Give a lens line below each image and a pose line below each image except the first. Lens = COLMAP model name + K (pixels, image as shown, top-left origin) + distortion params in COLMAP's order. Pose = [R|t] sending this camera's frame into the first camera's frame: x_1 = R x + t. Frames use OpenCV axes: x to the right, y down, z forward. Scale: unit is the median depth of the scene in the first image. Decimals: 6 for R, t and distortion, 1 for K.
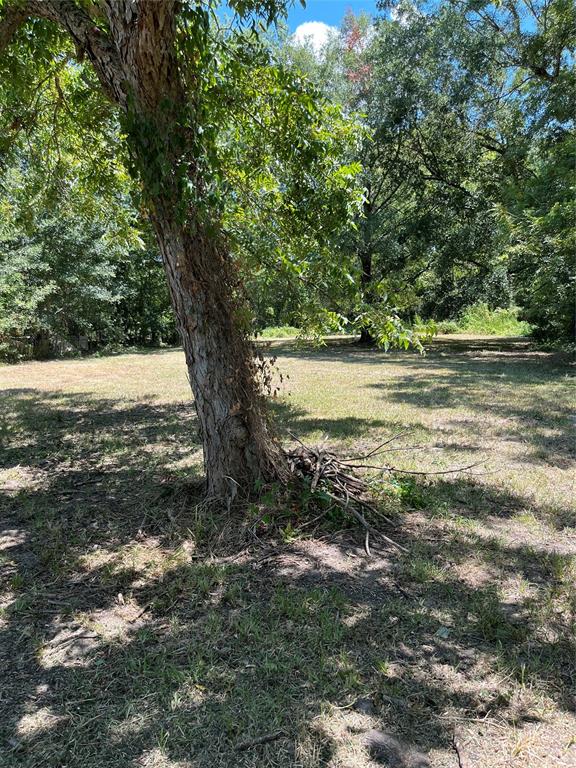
lens RADIAL K [[629.5, 0, 288.0], [0, 629.5, 384.0], [0, 0, 1]] dist [0.072841, 0.001445]
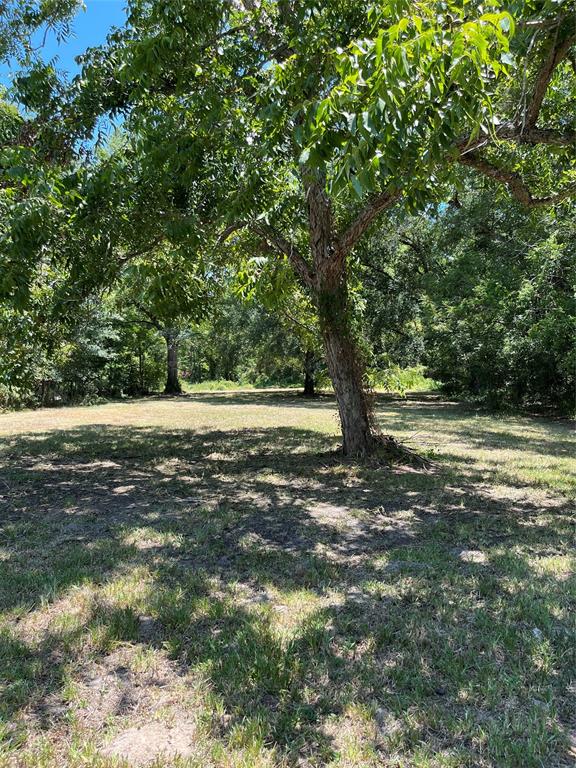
lens RADIAL K [[577.5, 0, 288.0], [0, 577.5, 384.0], [0, 0, 1]] dist [0.002470, 0.000242]
pose [[0.993011, 0.007073, 0.117812, -0.053315], [0.003051, 0.996331, -0.085532, 0.009811], [-0.117985, 0.085294, 0.989345, -0.094765]]
